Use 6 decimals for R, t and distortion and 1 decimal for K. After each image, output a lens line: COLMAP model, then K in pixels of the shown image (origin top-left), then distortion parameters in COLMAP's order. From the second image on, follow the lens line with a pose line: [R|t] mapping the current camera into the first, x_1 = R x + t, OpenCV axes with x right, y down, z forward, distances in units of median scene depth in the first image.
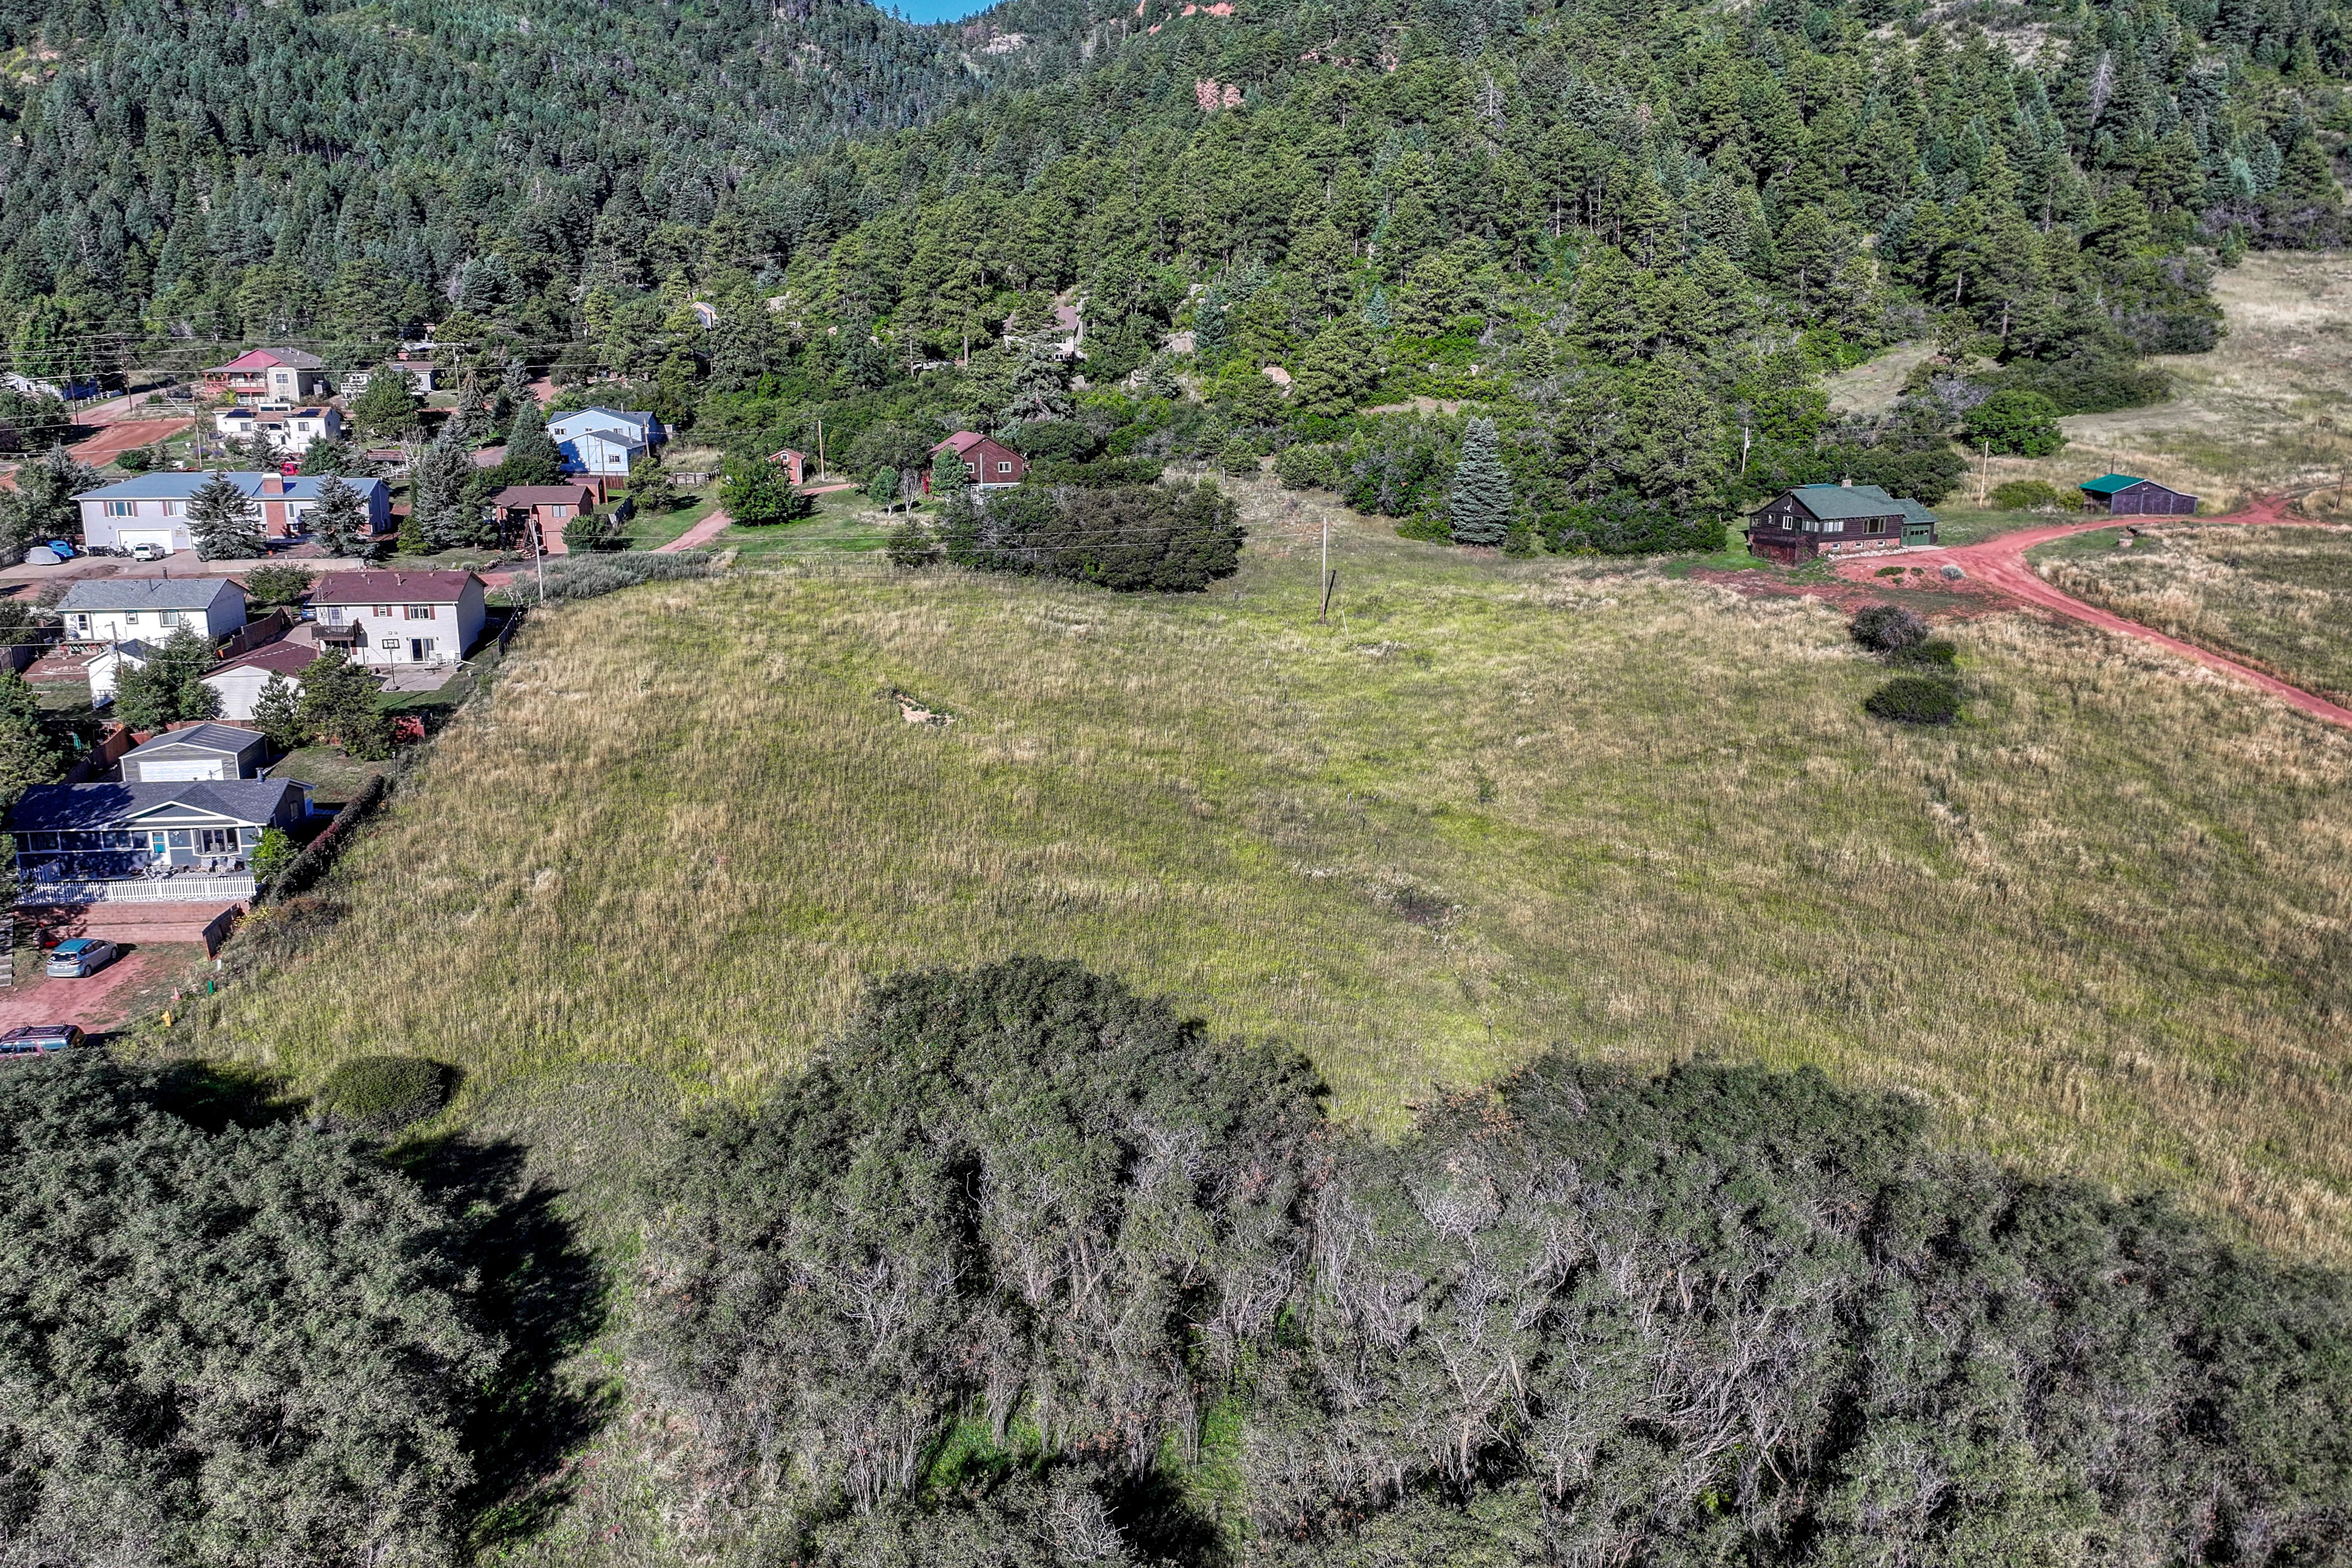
lens RADIAL K [[1939.8, 0, 1160.7], [0, 1939.8, 785.5], [0, 0, 1]] dist [0.068595, -0.068377]
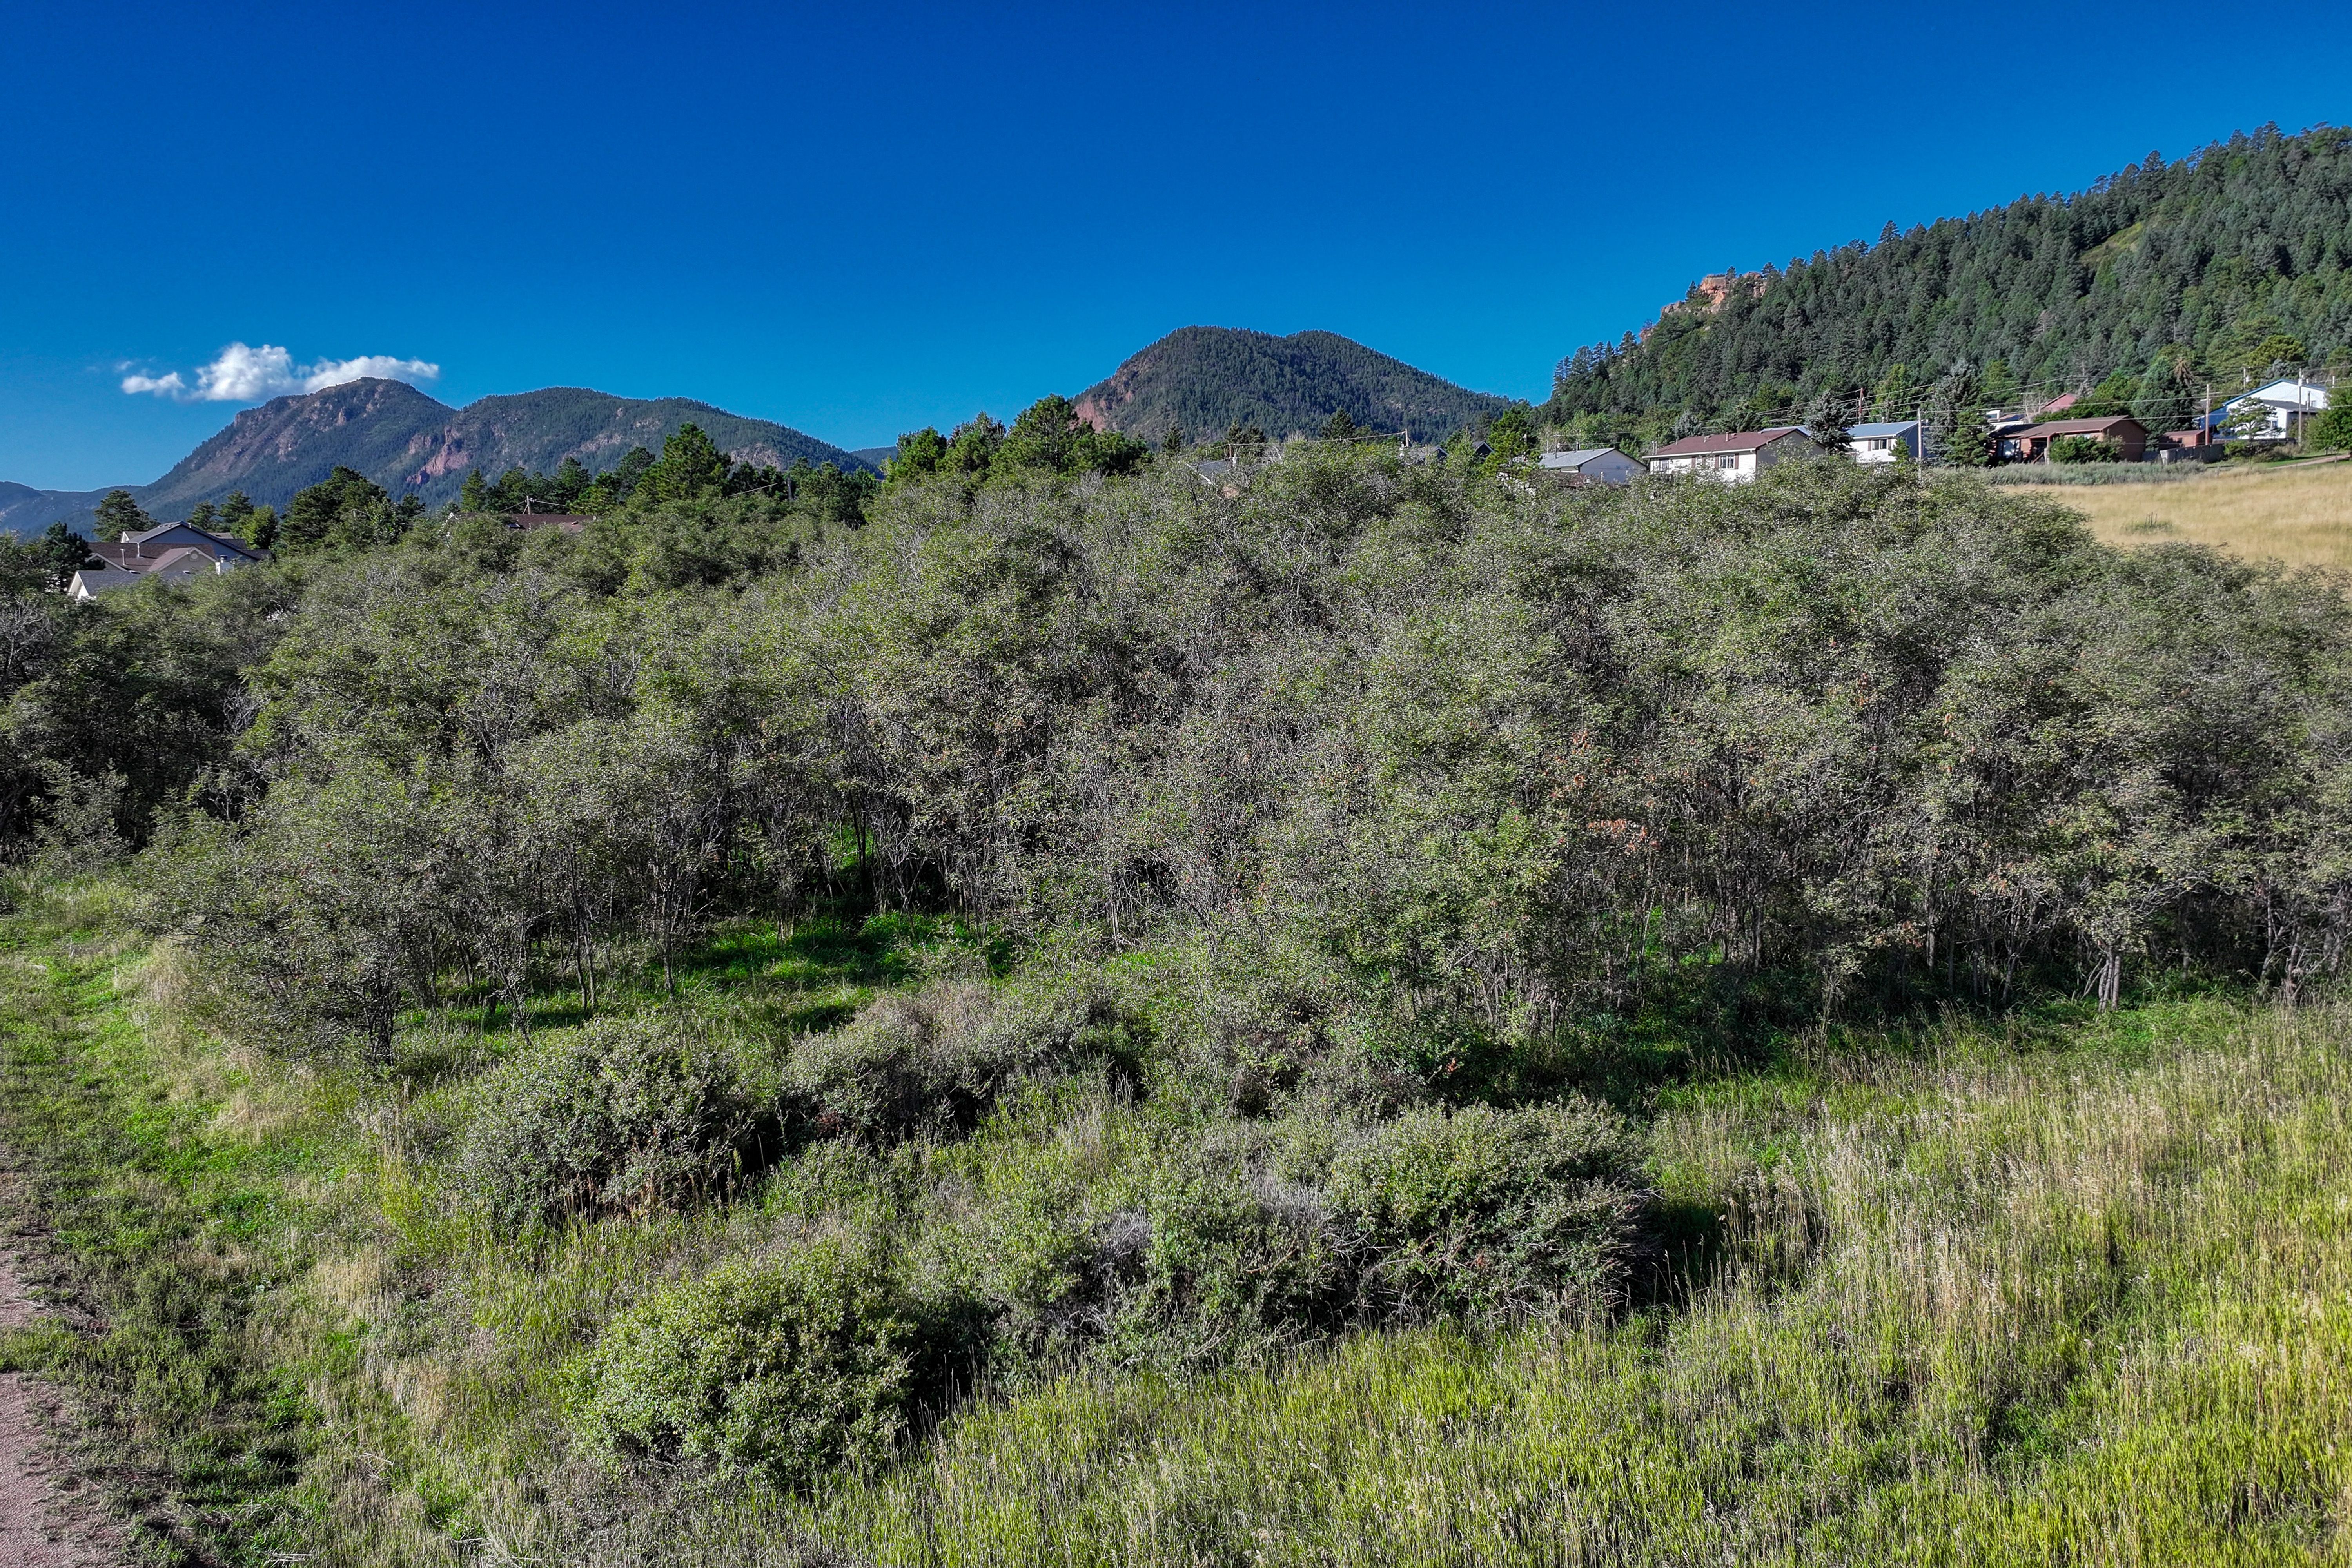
lens RADIAL K [[1939.8, 0, 1164.9], [0, 1939.8, 786.9], [0, 0, 1]] dist [0.068595, -0.068377]
pose [[0.502102, 0.089955, -0.860117, 0.277718], [-0.196123, 0.980507, -0.011943, 0.111869], [0.842276, 0.174686, 0.509957, 0.203109]]
